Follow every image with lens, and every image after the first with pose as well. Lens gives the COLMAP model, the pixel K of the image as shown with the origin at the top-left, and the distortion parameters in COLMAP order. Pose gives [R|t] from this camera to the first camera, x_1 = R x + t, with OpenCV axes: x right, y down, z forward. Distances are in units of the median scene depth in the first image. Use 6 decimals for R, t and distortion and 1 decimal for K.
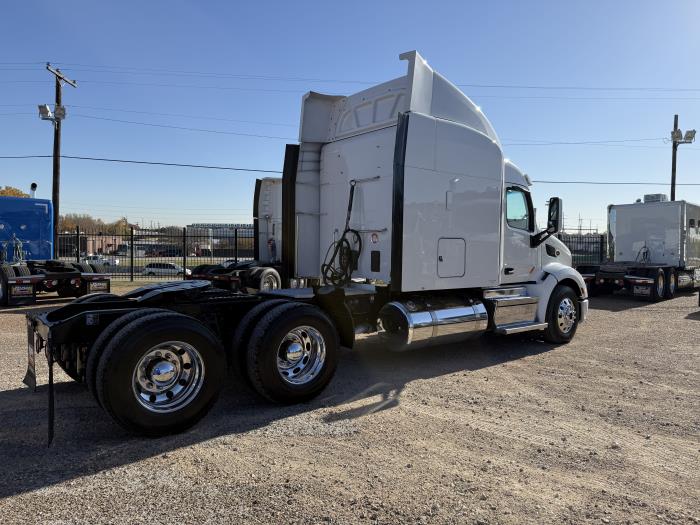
lens RADIAL K [[486.9, 0, 350.0], [0, 486.9, 262.5], [0, 0, 1]] dist [0.046700, -0.062820]
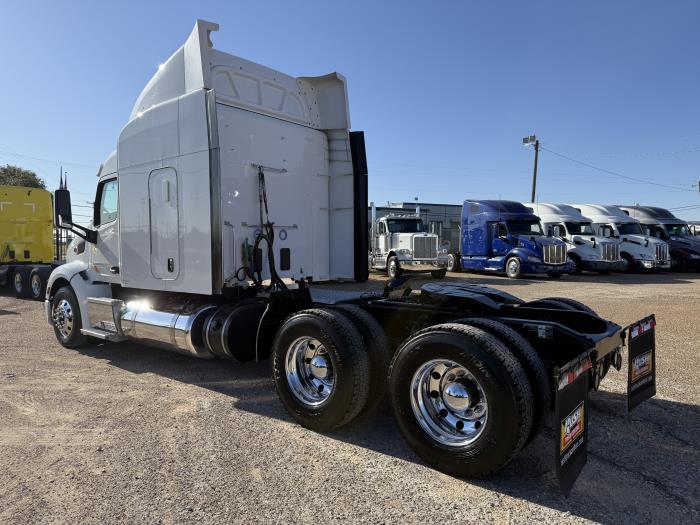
lens RADIAL K [[486.9, 0, 350.0], [0, 486.9, 262.5], [0, 0, 1]] dist [0.046700, -0.062820]
pose [[-0.193245, -0.043615, 0.980181, -0.838114], [0.037197, 0.997968, 0.051739, -0.037186], [-0.980445, 0.046458, -0.191230, 0.982844]]
